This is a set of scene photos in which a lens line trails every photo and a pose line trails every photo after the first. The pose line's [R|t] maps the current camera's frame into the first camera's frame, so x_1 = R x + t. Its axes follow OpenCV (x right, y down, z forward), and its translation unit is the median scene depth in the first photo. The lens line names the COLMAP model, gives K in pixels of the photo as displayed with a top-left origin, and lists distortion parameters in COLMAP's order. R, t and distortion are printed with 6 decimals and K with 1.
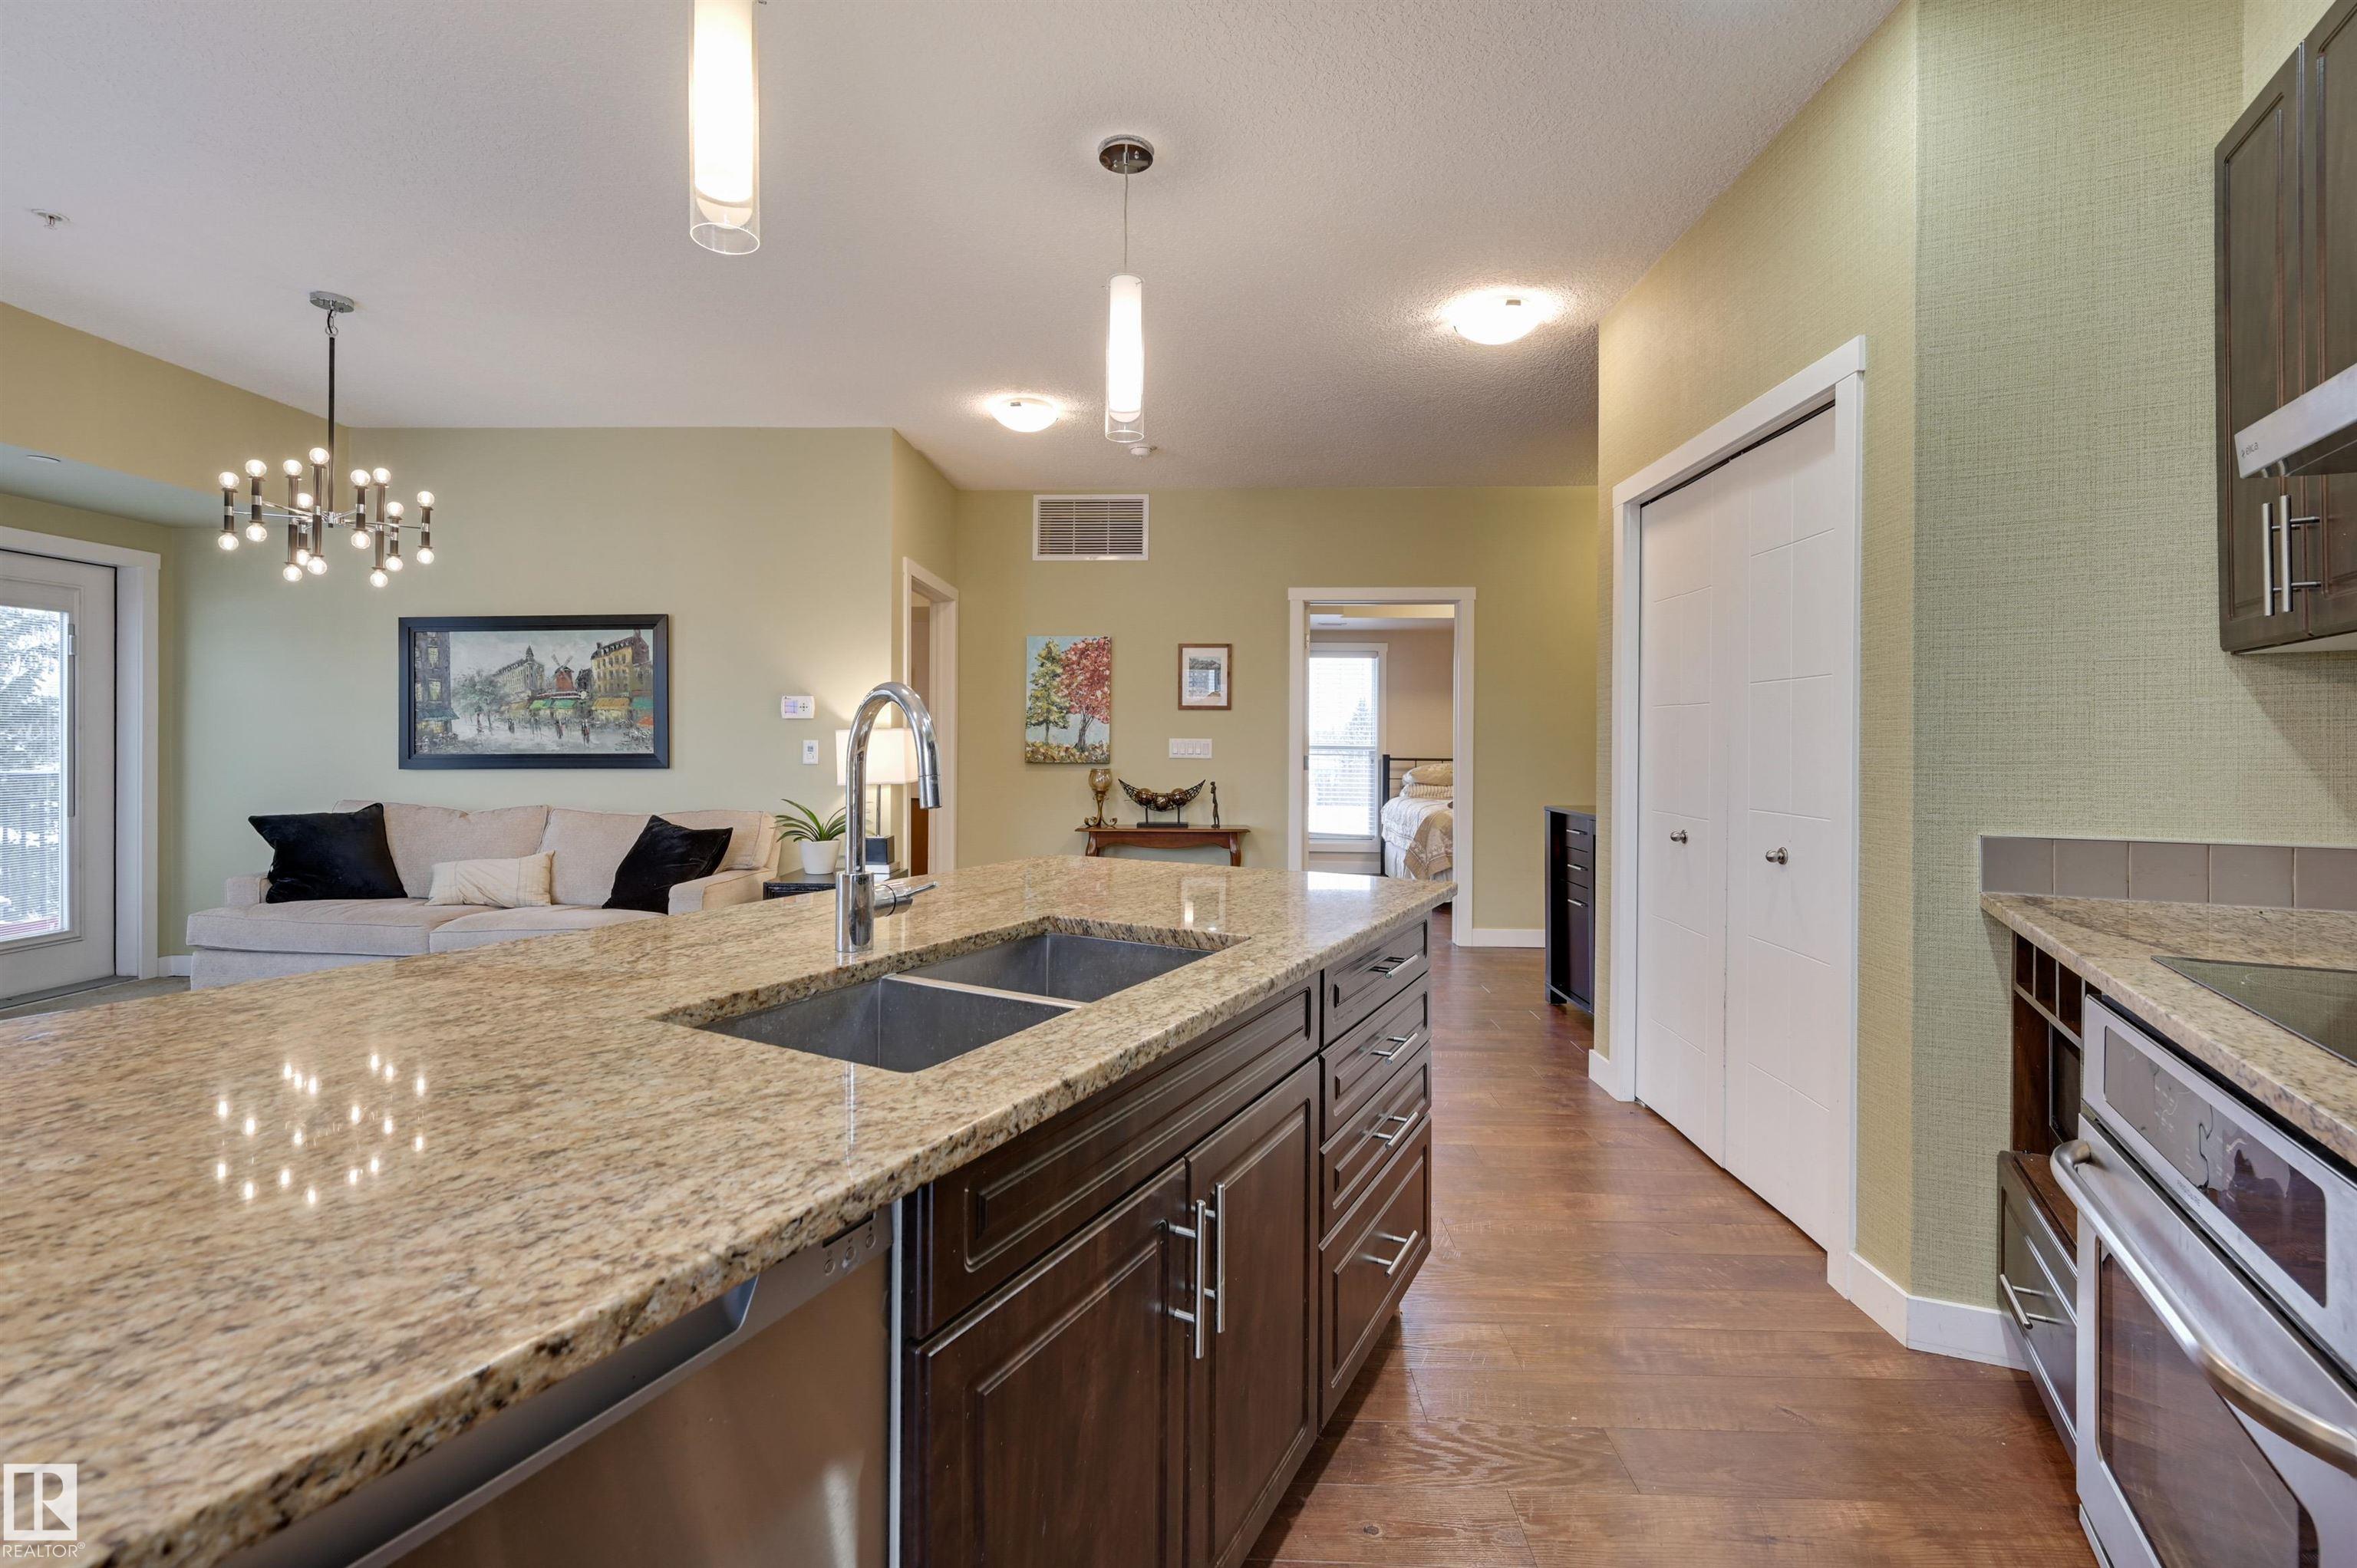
lens RADIAL K [[1119.8, 0, 1178.2], [0, 1119.8, 739.4], [0, 0, 1]] dist [0.001531, -0.000169]
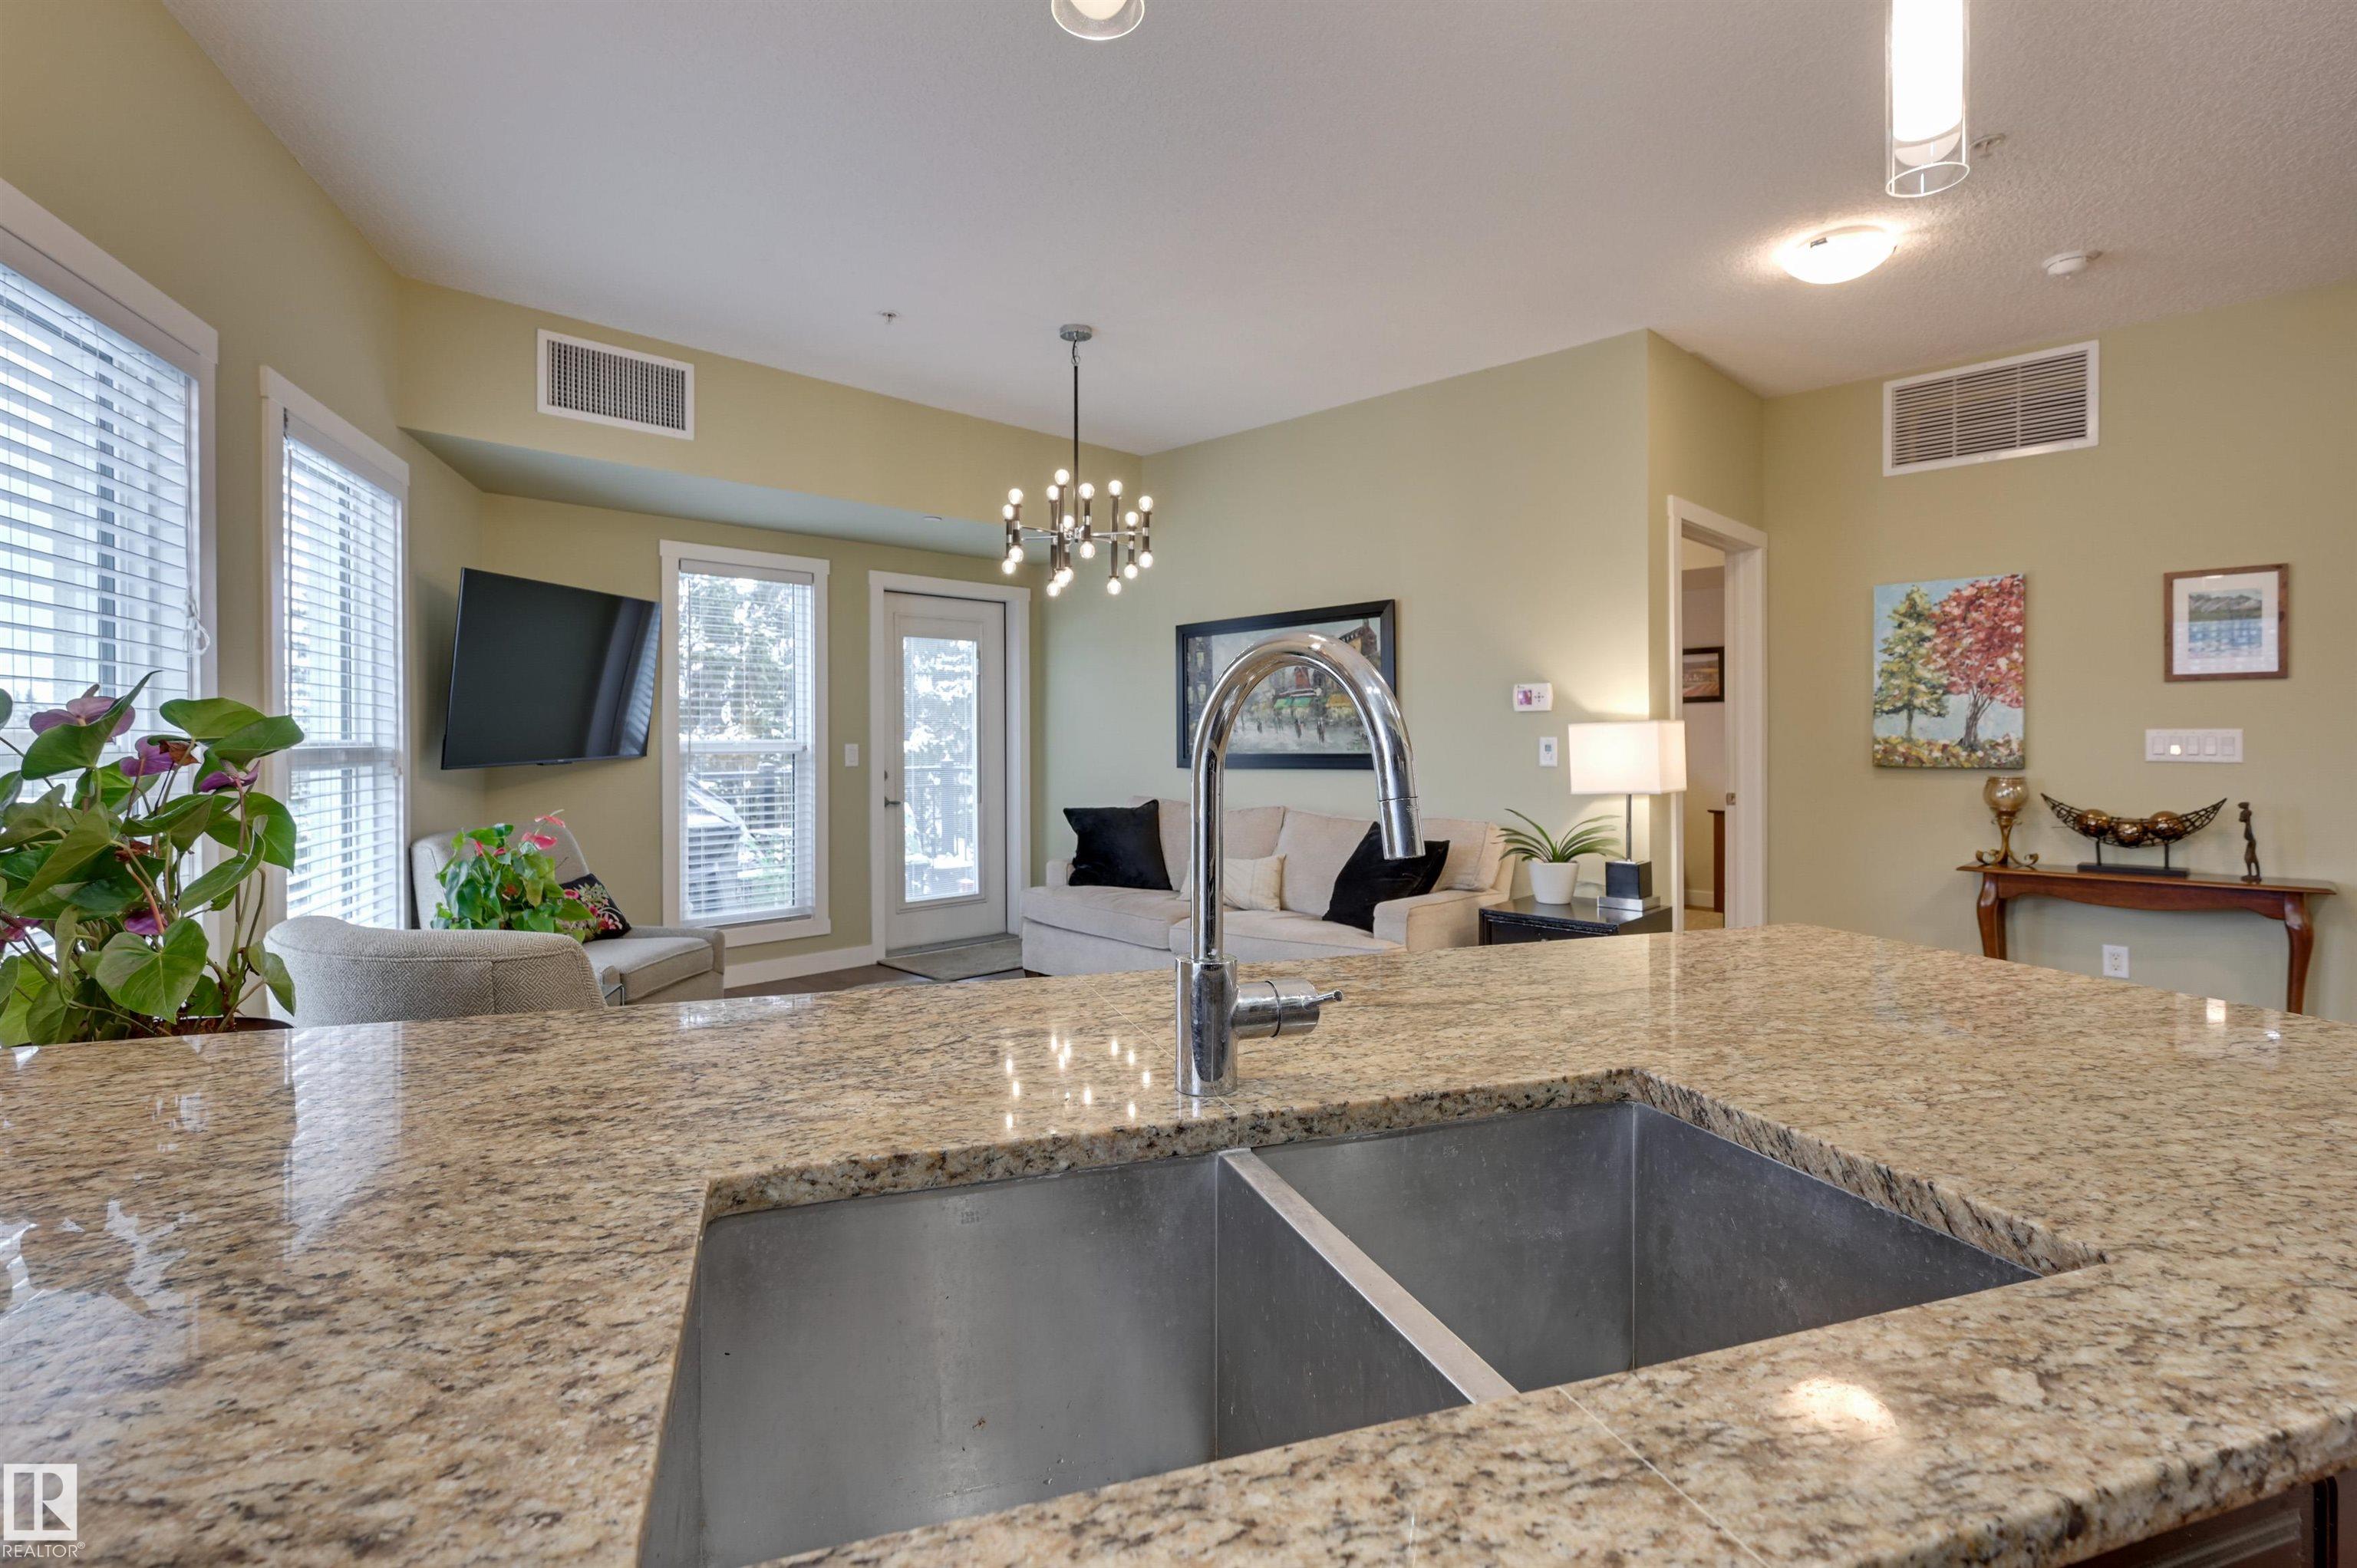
lens RADIAL K [[1119.8, 0, 1178.2], [0, 1119.8, 739.4], [0, 0, 1]] dist [0.001531, -0.000169]
pose [[0.718841, -0.007813, -0.695130, 0.045435], [0.008387, 0.999962, -0.002565, 0.002146], [0.695124, -0.003986, 0.718879, 0.229604]]
